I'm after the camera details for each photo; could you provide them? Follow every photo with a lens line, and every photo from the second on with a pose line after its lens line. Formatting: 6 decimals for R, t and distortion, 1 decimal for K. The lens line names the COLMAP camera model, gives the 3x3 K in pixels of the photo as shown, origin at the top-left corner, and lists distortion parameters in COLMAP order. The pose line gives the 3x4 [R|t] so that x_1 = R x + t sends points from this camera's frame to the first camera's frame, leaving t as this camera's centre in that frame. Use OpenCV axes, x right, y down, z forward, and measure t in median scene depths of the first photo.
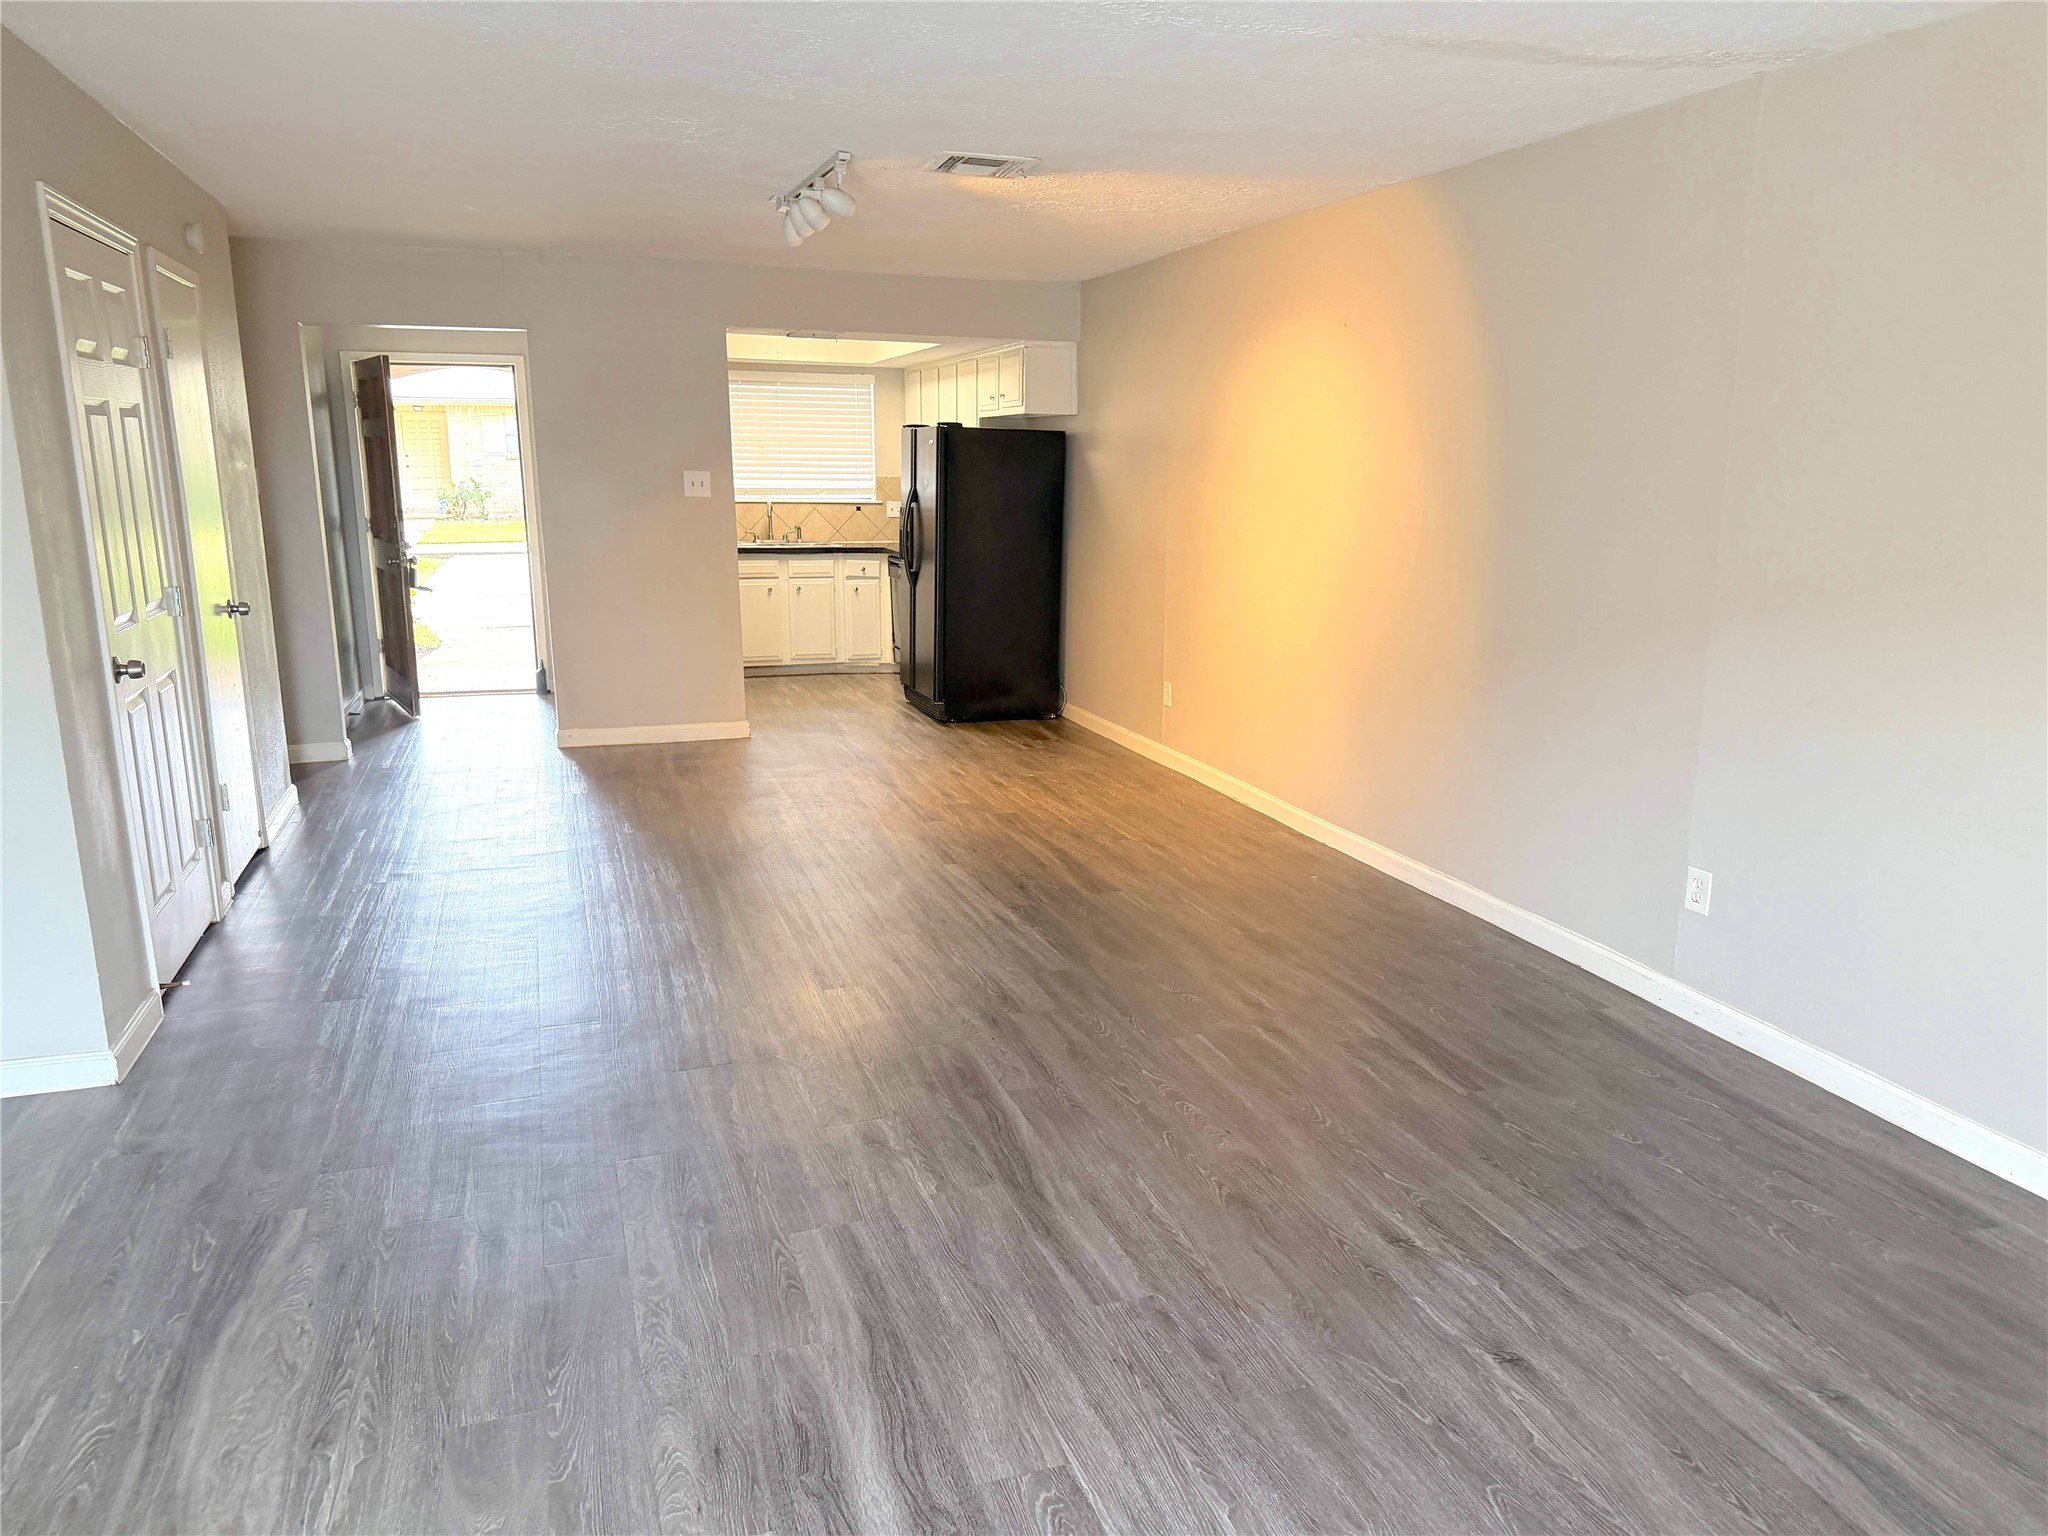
lens RADIAL K [[1412.6, 0, 1024.0], [0, 1412.6, 707.1], [0, 0, 1]] dist [0.082789, -0.105877]
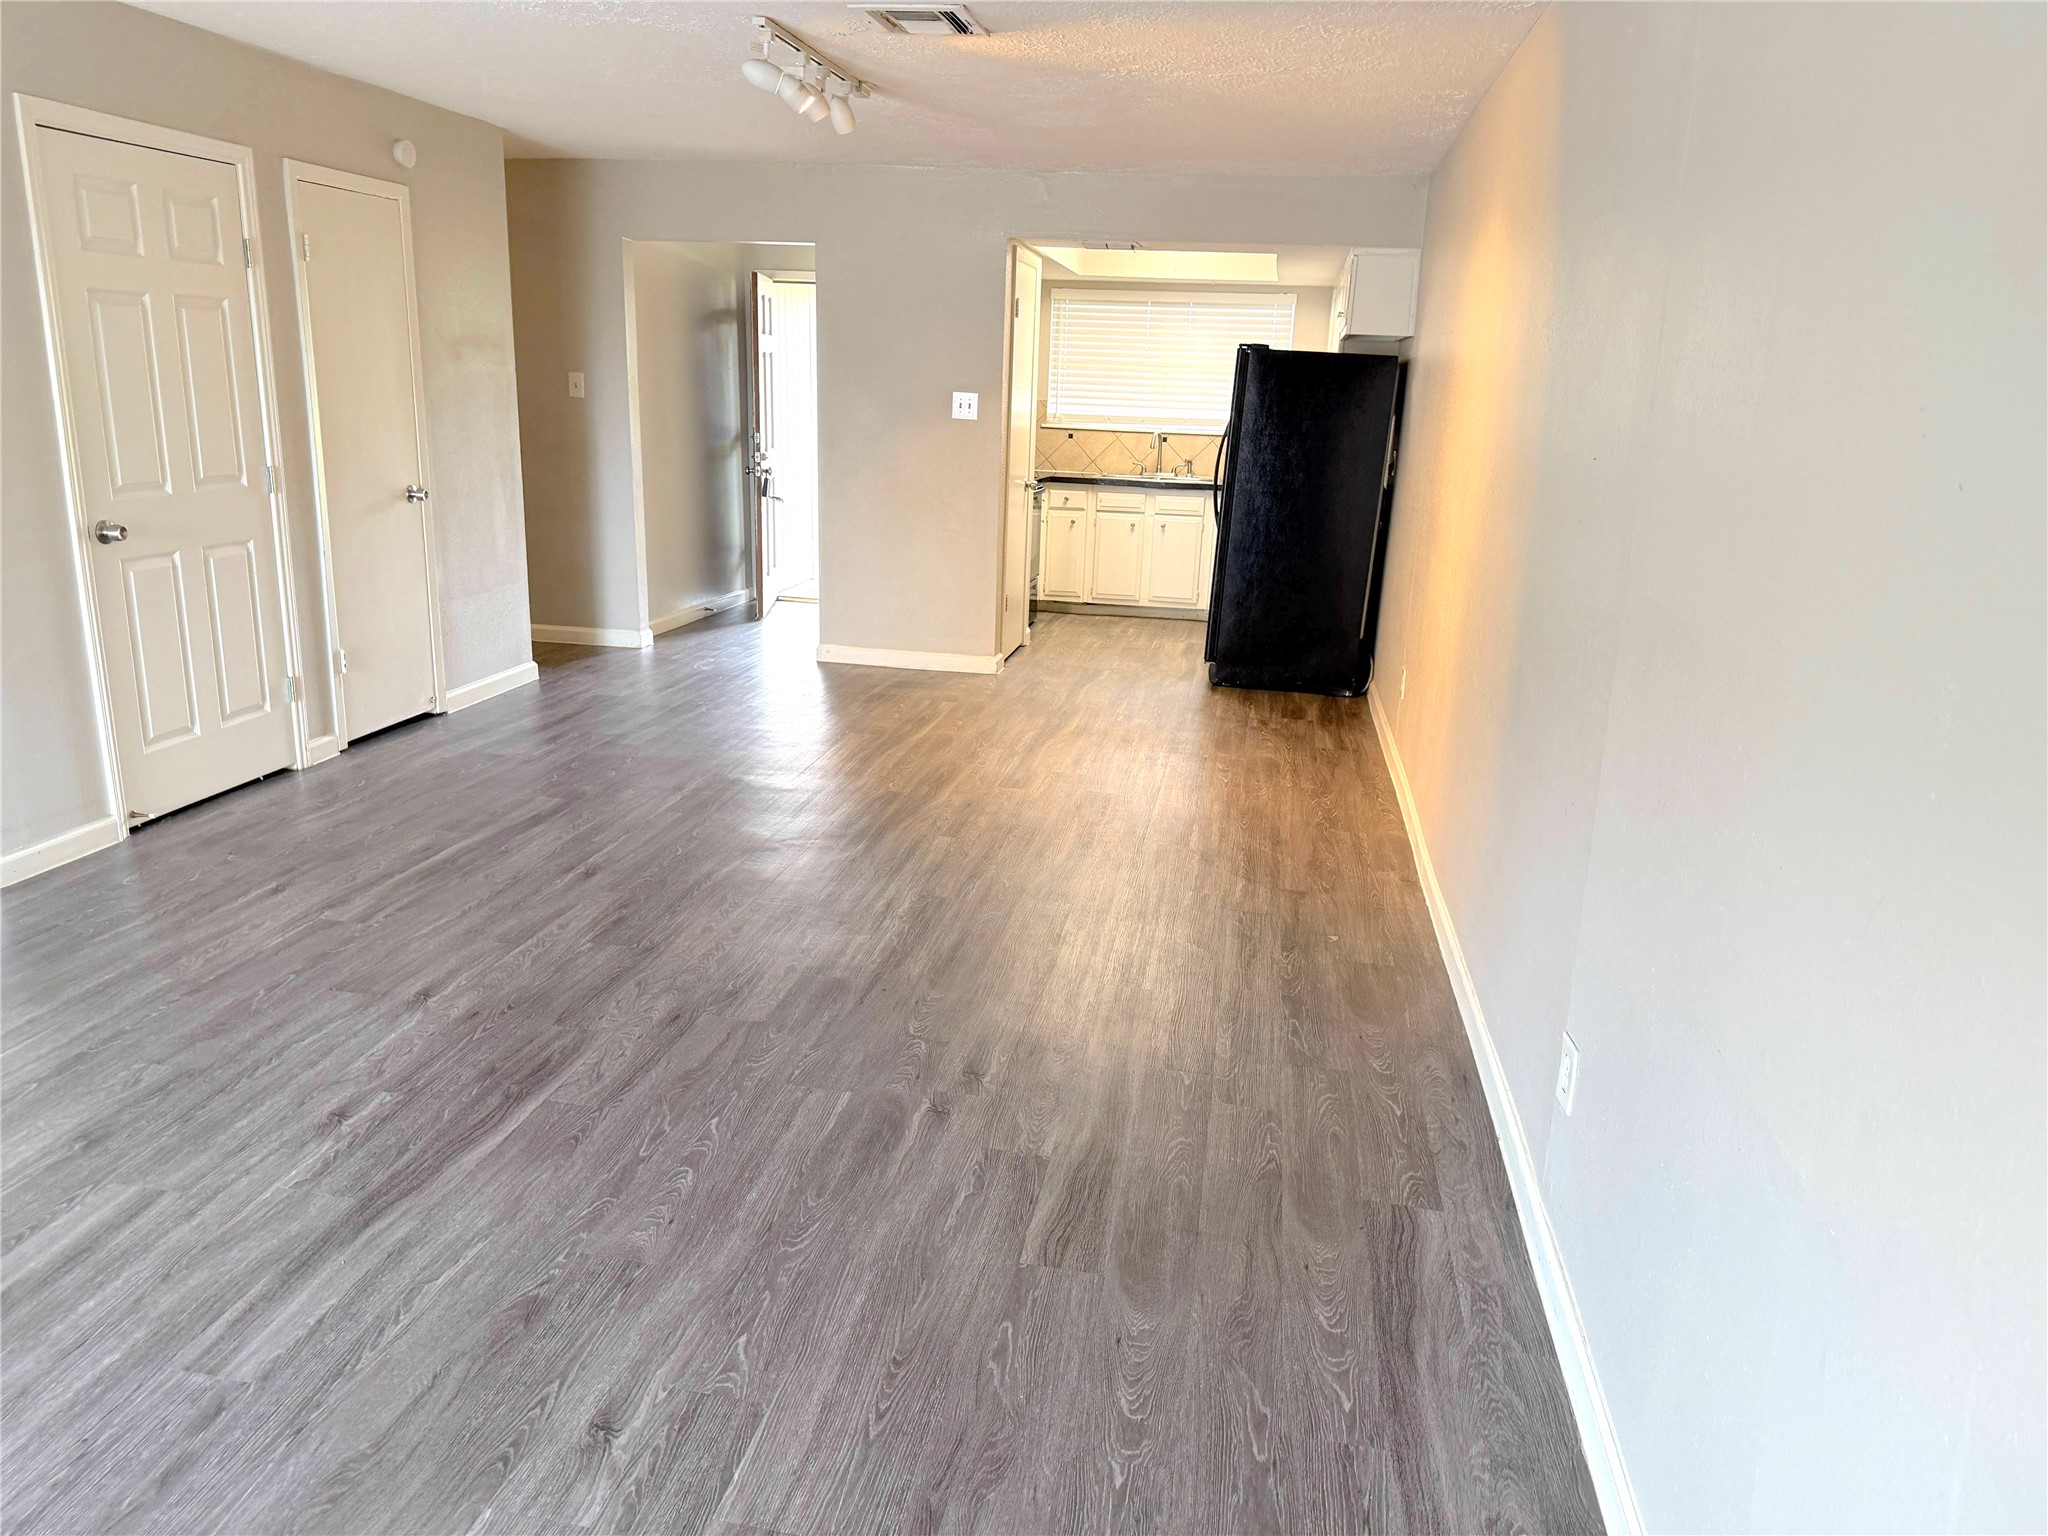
lens RADIAL K [[1412.6, 0, 1024.0], [0, 1412.6, 707.1], [0, 0, 1]] dist [0.082789, -0.105877]
pose [[0.875245, 0.132981, -0.465040, 0.356248], [-0.112798, 0.991070, 0.071107, -0.035166], [0.470344, -0.009781, 0.882429, 0.215290]]
